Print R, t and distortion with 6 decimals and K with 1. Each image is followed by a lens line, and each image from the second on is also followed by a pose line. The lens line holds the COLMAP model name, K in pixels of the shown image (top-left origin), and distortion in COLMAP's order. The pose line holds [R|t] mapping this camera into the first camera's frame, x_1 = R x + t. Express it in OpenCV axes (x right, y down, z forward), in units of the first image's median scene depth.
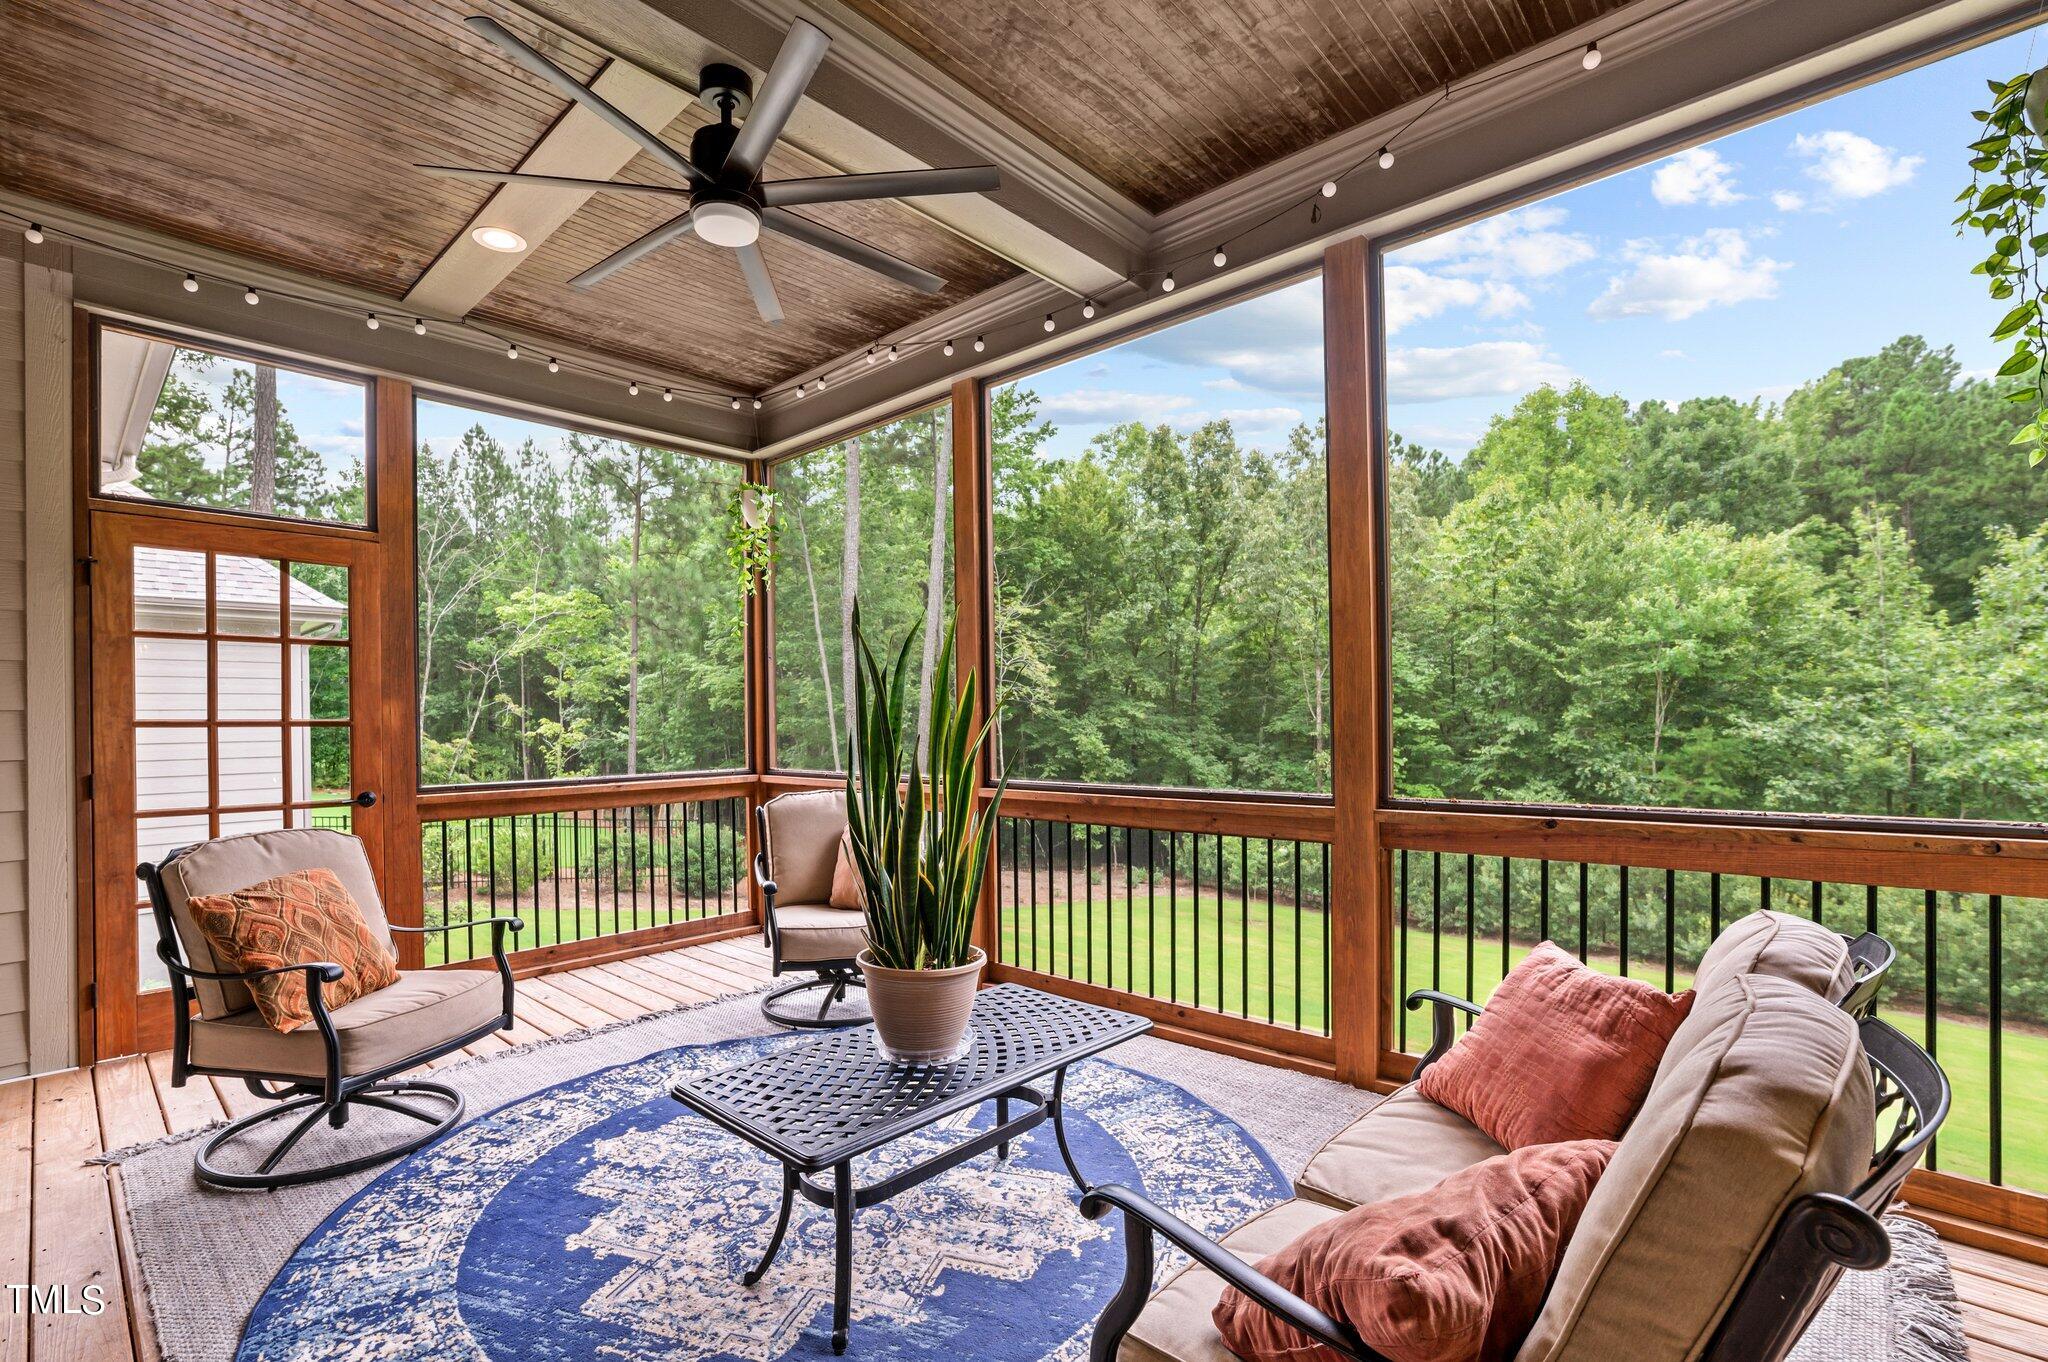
lens RADIAL K [[940.2, 0, 1022.8], [0, 940.2, 718.0], [0, 0, 1]] dist [-0.002001, -0.000258]
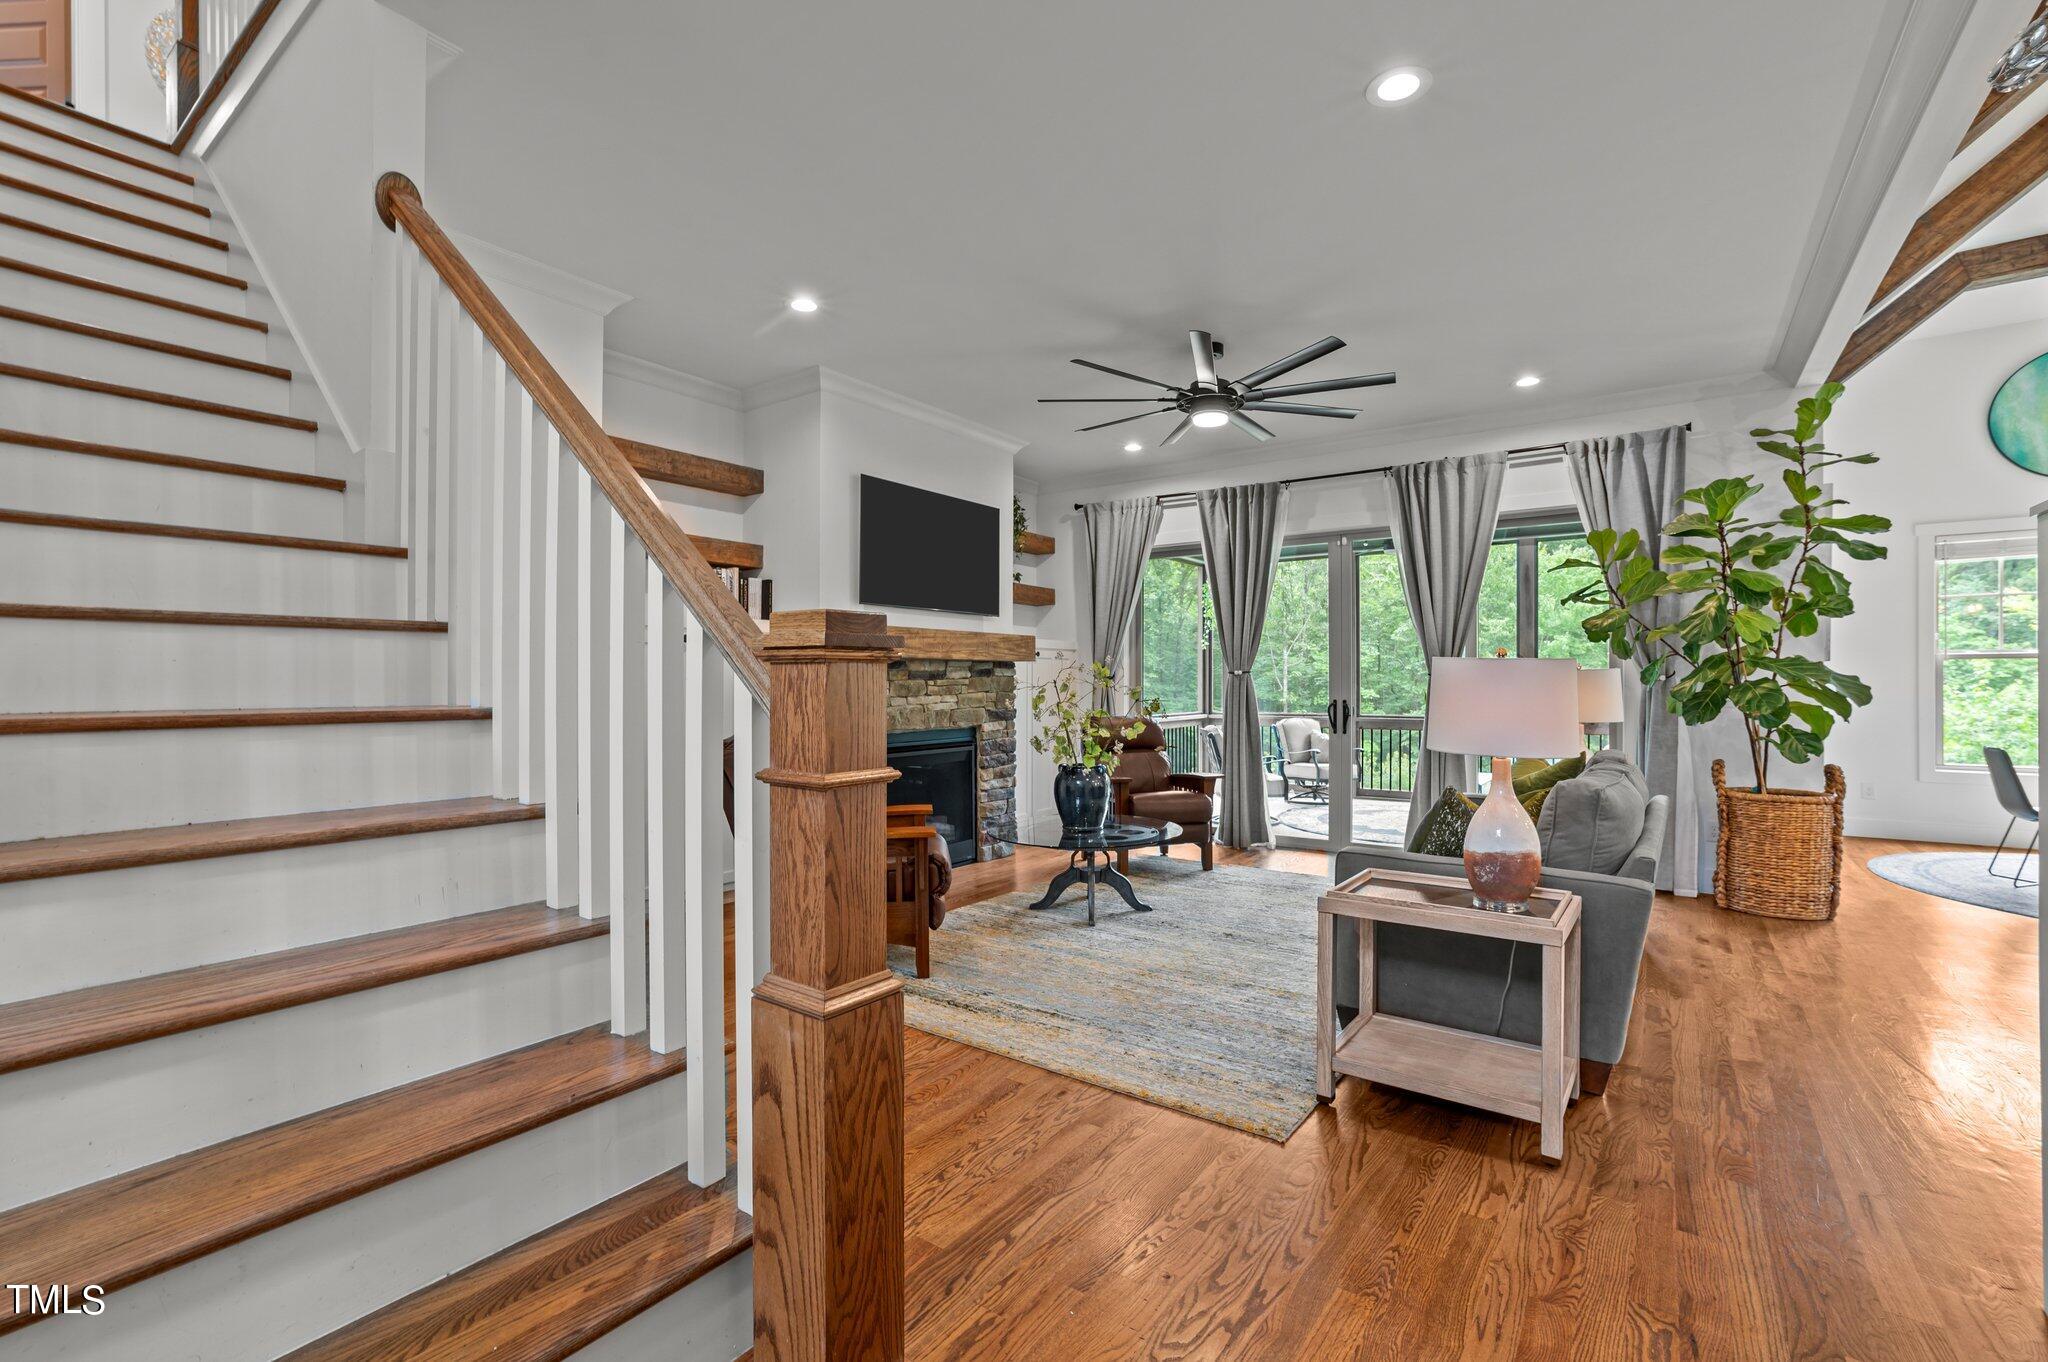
lens RADIAL K [[896.9, 0, 1014.2], [0, 896.9, 679.9], [0, 0, 1]] dist [-0.050940, 0.018499]
pose [[0.996315, 0.015209, 0.084408, -0.188983], [-0.014880, 0.999879, -0.004524, -0.000349], [-0.084467, 0.003252, 0.996421, -0.203108]]
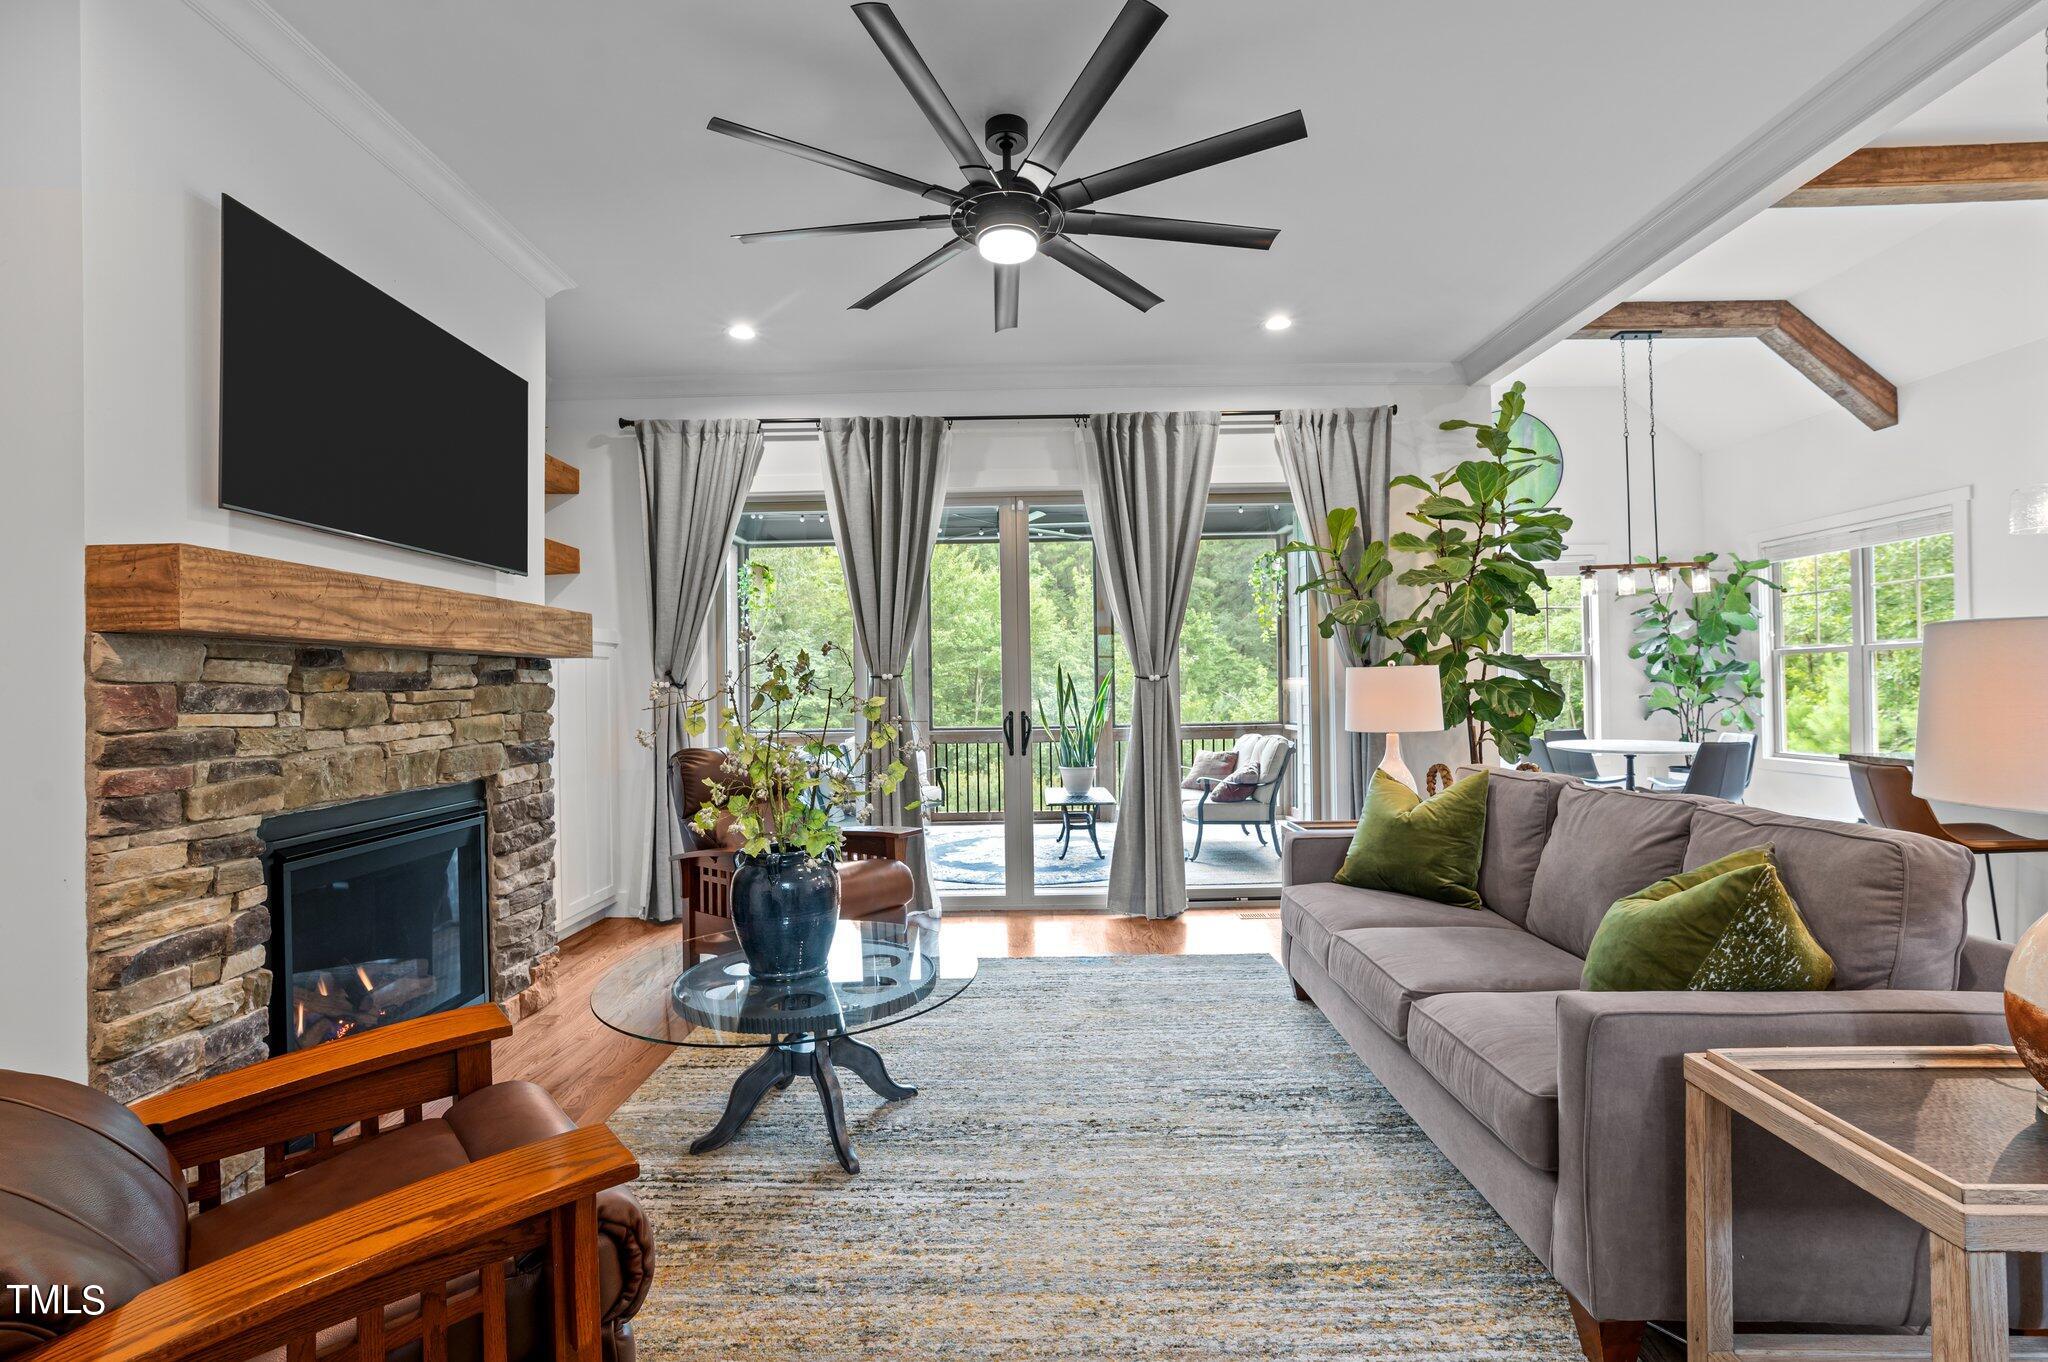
lens RADIAL K [[898.8, 0, 1015.1], [0, 898.8, 679.3], [0, 0, 1]] dist [-0.051143, 0.022693]
pose [[0.758771, 0.010814, 0.651268, -0.203680], [0.003589, 0.999778, -0.020782, -0.000039], [-0.651348, 0.018106, 0.758563, -0.107930]]
